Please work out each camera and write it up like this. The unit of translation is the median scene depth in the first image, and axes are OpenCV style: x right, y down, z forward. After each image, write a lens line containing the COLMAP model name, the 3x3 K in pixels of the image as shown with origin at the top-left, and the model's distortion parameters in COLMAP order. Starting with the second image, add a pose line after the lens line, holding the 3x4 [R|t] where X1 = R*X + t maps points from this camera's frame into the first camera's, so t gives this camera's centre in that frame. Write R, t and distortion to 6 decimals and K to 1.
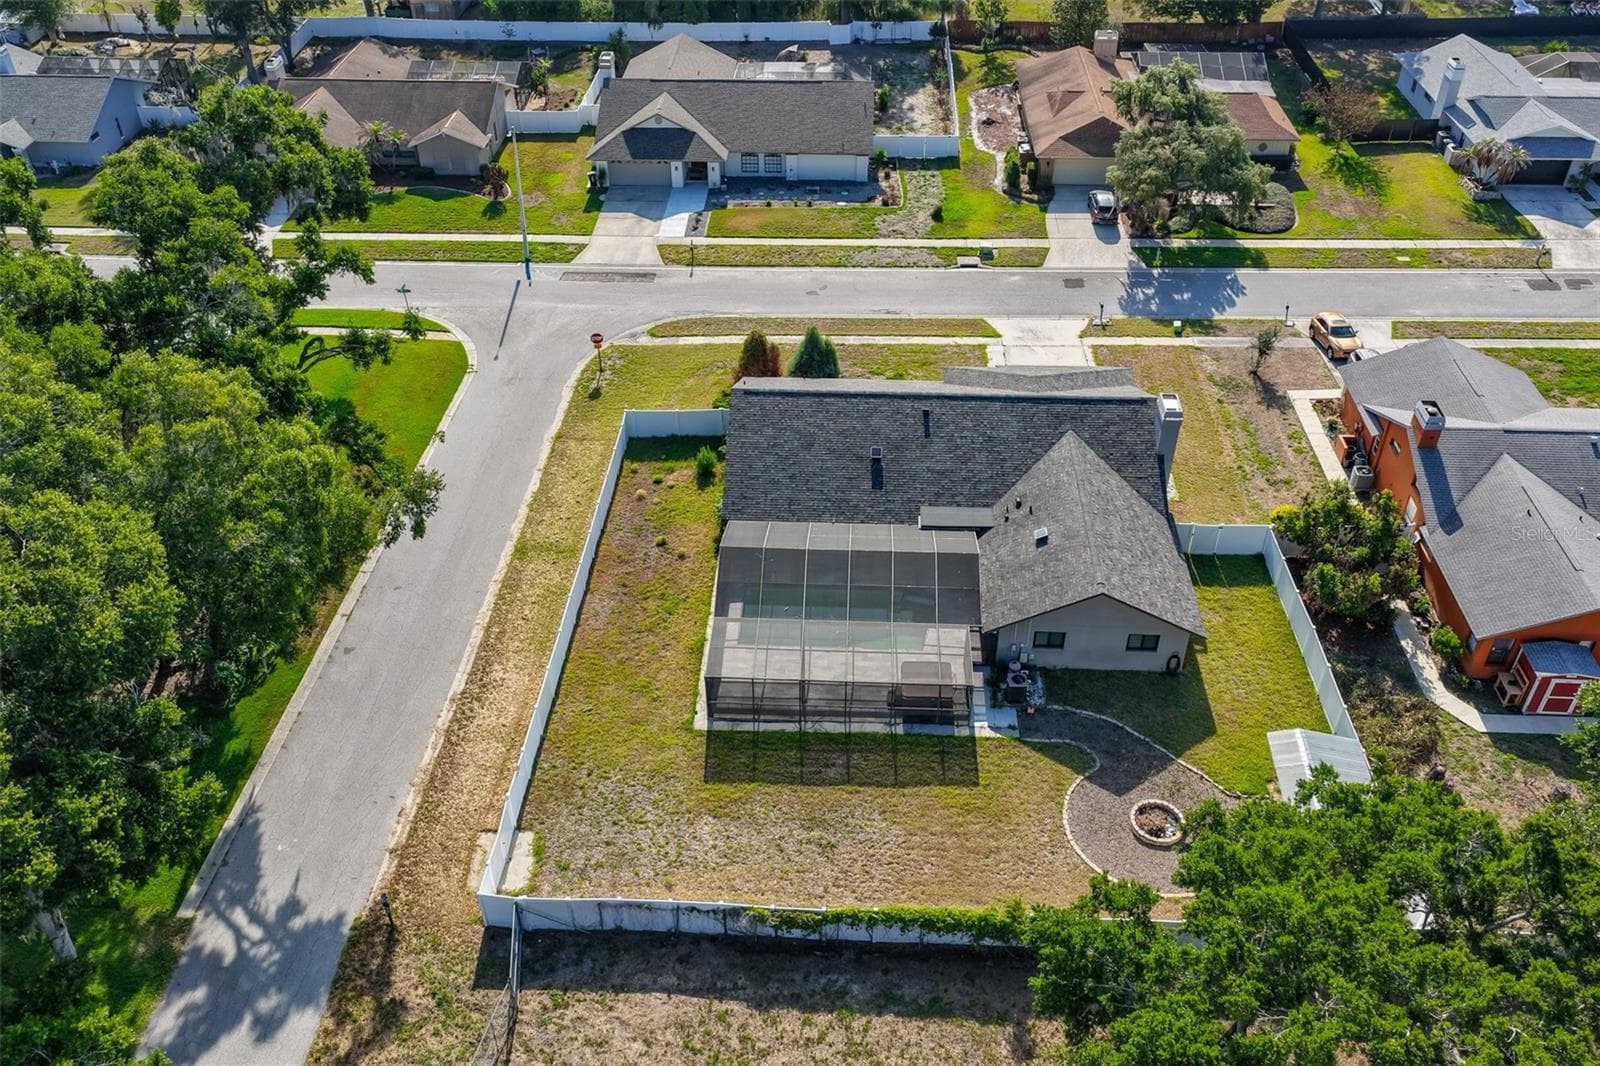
lens RADIAL K [[1321.7, 0, 803.1], [0, 1321.7, 539.9], [0, 0, 1]] dist [-0.012638, 0.034146]
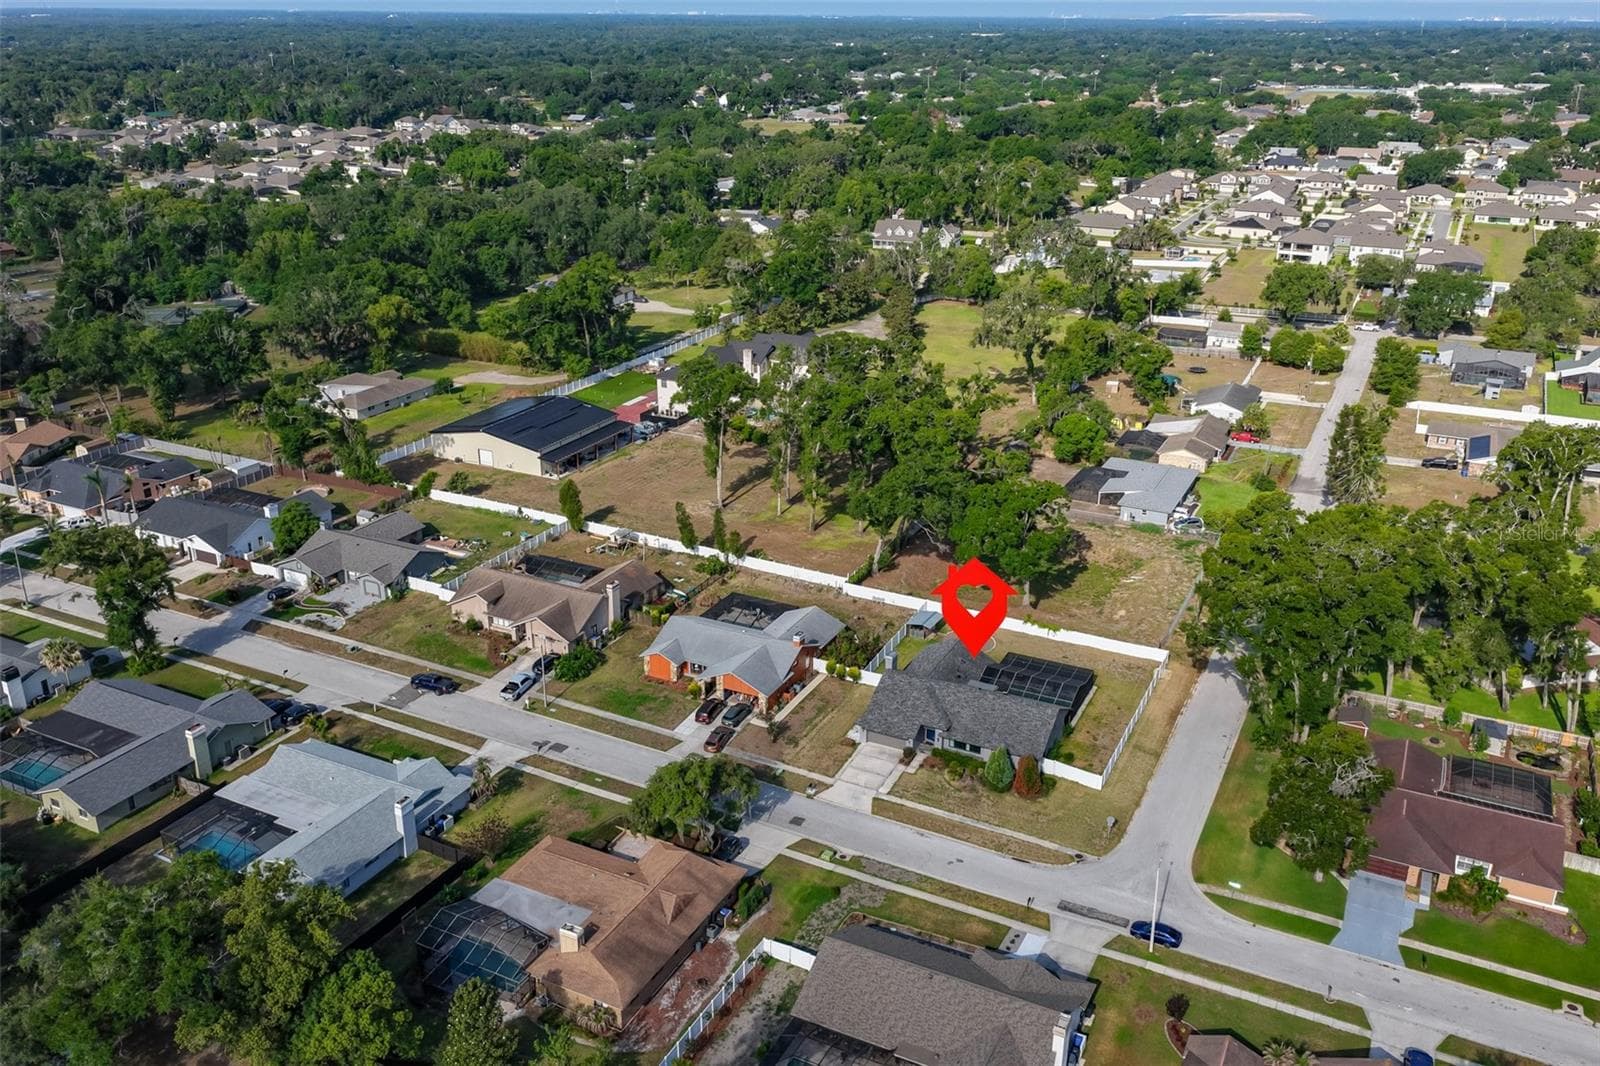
lens RADIAL K [[1321.7, 0, 797.9], [0, 1321.7, 535.5], [0, 0, 1]] dist [-0.012638, 0.034146]
pose [[-0.914794, -0.150670, 0.374768, -0.337868], [0.249150, 0.519805, 0.817146, -1.681682], [-0.317926, 0.840893, -0.437975, 1.427363]]
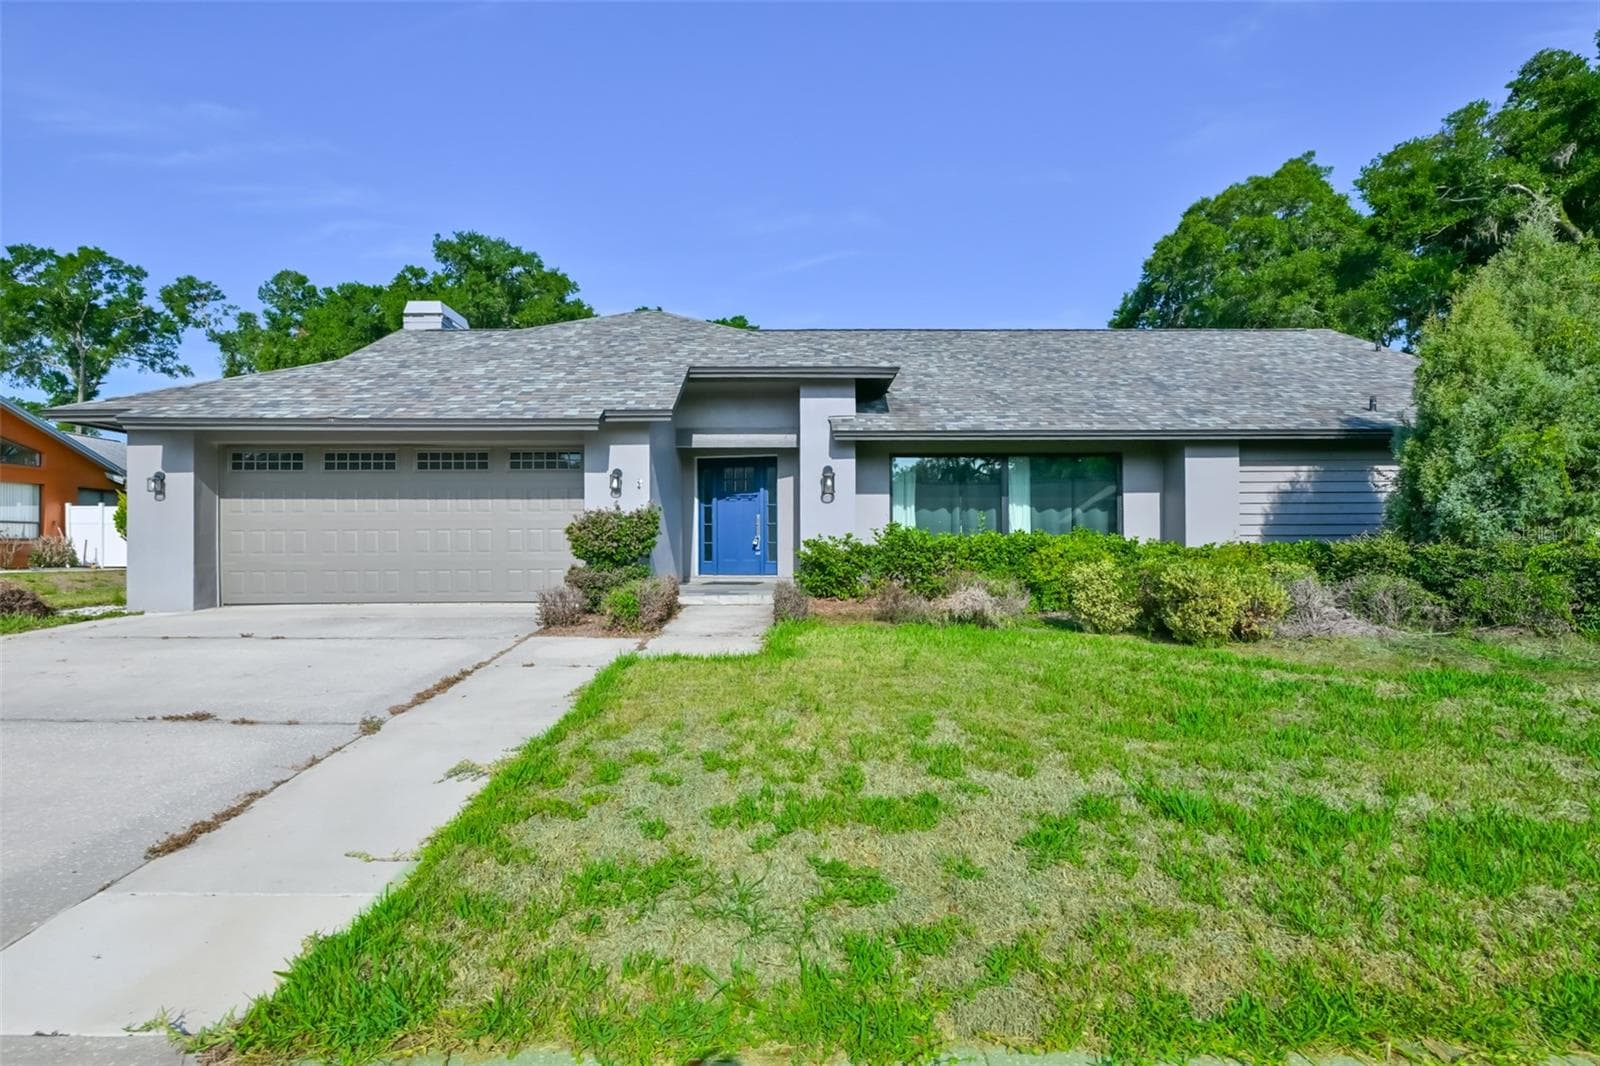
lens RADIAL K [[776.2, 0, 799.3], [0, 776.2, 536.9], [0, 0, 1]] dist [-0.005717, 0.001558]
pose [[-0.997043, 0.006589, -0.076561, 0.115492], [-0.041190, 0.795266, 0.604860, -0.163345], [0.064872, 0.606225, -0.792643, 0.950645]]
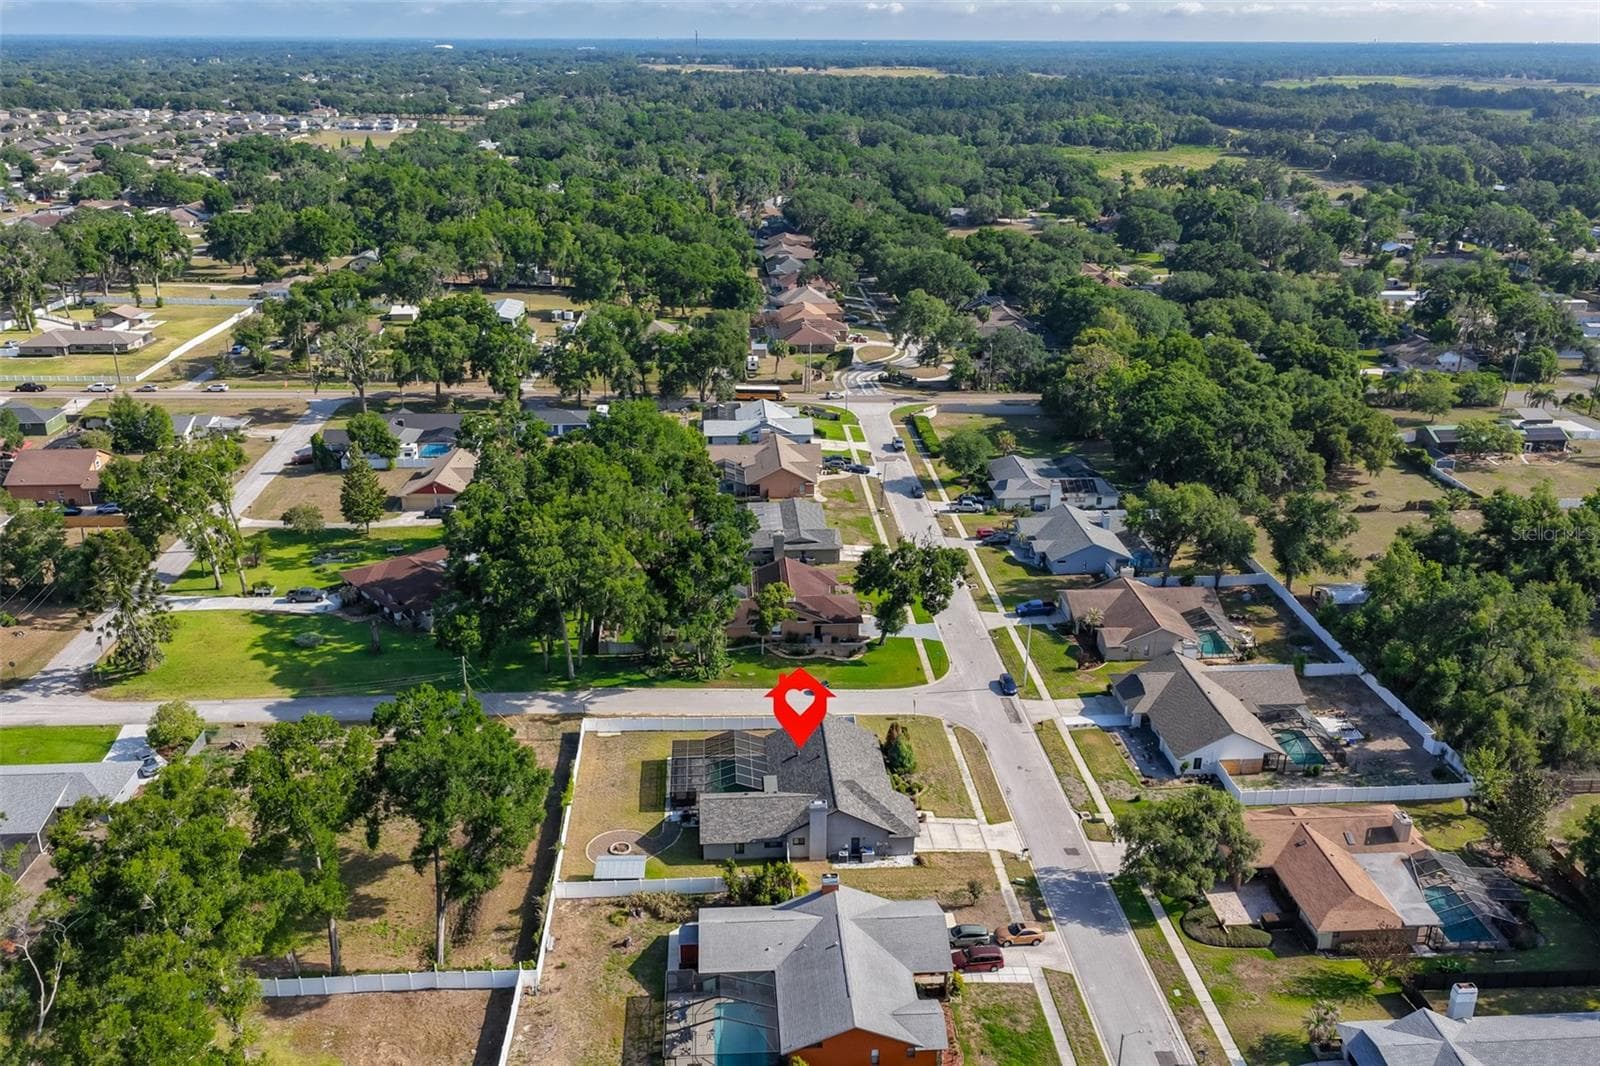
lens RADIAL K [[1321.7, 0, 797.9], [0, 1321.7, 532.5], [0, 0, 1]] dist [-0.012638, 0.034146]
pose [[0.114044, 0.353556, -0.928435, 1.496646], [-0.618845, 0.756361, 0.212013, -0.616315], [0.777191, 0.550379, 0.305054, 0.072896]]
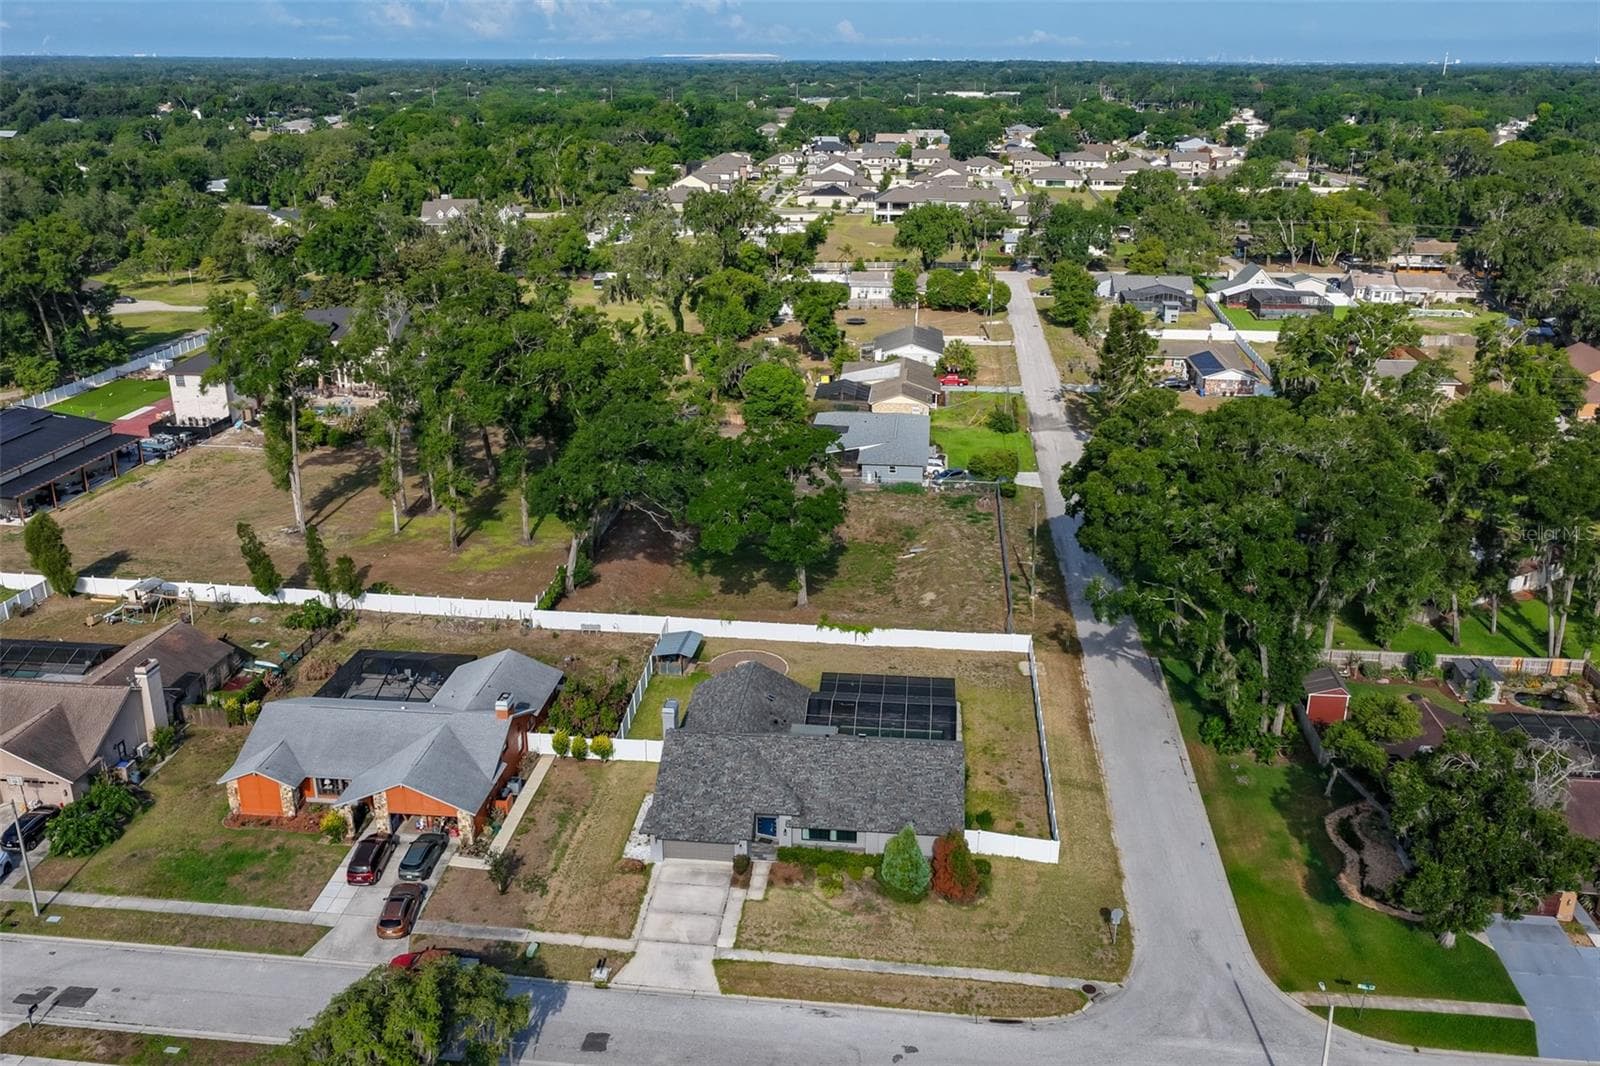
lens RADIAL K [[1321.7, 0, 799.2], [0, 1321.7, 532.9], [0, 0, 1]] dist [-0.012638, 0.034146]
pose [[-0.998712, -0.017473, 0.047631, 0.044484], [0.031241, 0.527914, 0.848723, -1.084839], [-0.039975, 0.849118, -0.526688, 1.181583]]
